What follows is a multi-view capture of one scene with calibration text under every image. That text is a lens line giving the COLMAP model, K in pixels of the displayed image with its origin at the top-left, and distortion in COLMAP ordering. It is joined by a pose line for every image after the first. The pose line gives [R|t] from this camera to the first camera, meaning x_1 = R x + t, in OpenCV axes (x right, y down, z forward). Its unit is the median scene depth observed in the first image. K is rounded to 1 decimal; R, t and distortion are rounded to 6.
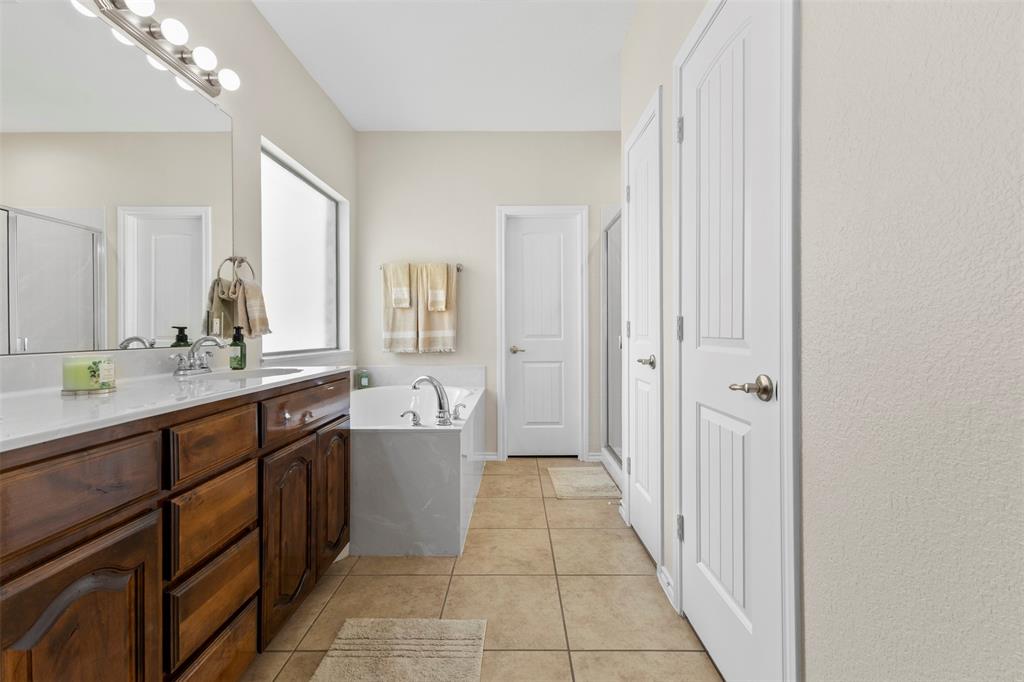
lens RADIAL K [[441.9, 0, 512.6], [0, 441.9, 330.2], [0, 0, 1]] dist [0.007927, -0.000241]
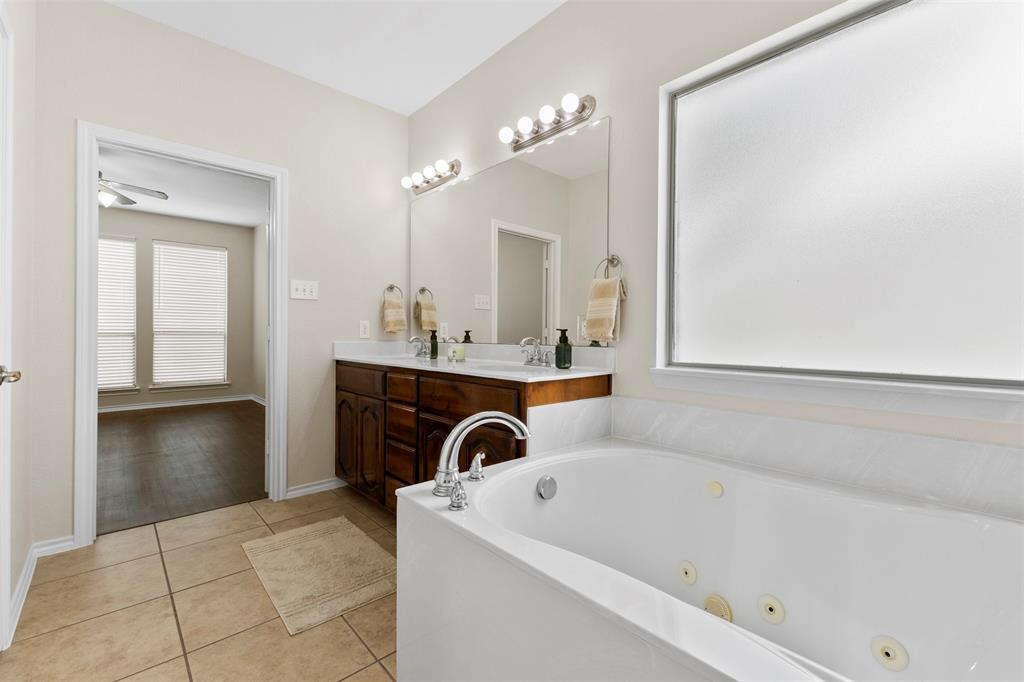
lens RADIAL K [[441.9, 0, 512.6], [0, 441.9, 330.2], [0, 0, 1]] dist [0.007927, -0.000241]
pose [[-0.736811, -0.007643, -0.676056, 0.221404], [-0.000877, 0.999946, -0.010349, 0.005068], [0.676099, -0.007032, -0.736778, 1.857190]]
